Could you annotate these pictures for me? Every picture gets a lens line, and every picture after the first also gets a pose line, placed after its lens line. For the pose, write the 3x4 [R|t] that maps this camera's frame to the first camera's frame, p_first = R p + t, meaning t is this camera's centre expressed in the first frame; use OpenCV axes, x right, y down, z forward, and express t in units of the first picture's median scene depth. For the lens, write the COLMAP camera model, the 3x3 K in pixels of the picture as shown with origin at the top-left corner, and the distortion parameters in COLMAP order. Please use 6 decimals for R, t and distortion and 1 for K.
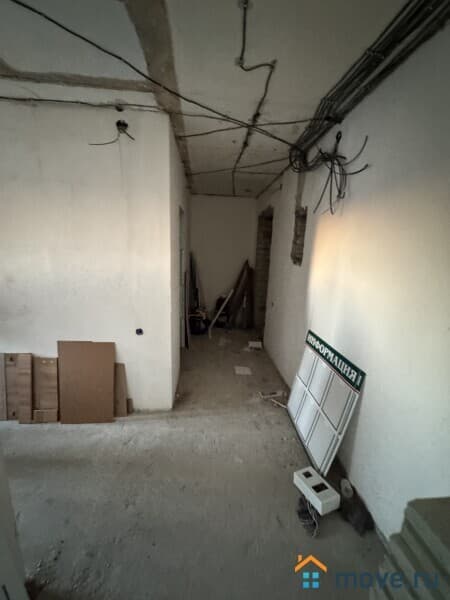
lens RADIAL K [[239.5, 0, 223.4], [0, 239.5, 295.6], [0, 0, 1]] dist [-0.003892, 0.000499]
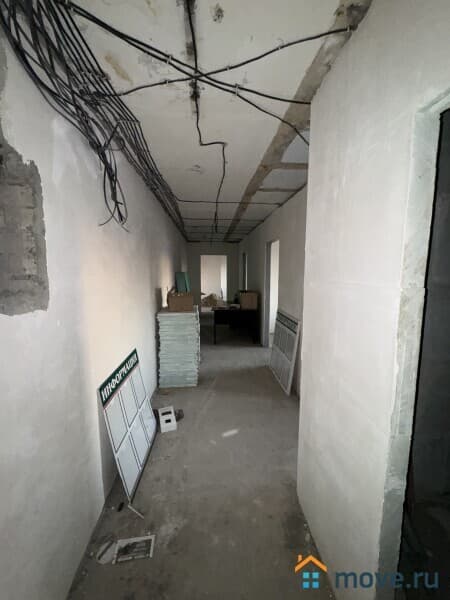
lens RADIAL K [[239.5, 0, 225.3], [0, 239.5, 300.3], [0, 0, 1]] dist [-0.003892, 0.000499]
pose [[-0.999415, -0.034078, -0.002808, 0.017908], [-0.033140, 0.945117, 0.325047, -0.291954], [-0.008423, 0.324949, -0.945694, 1.416847]]
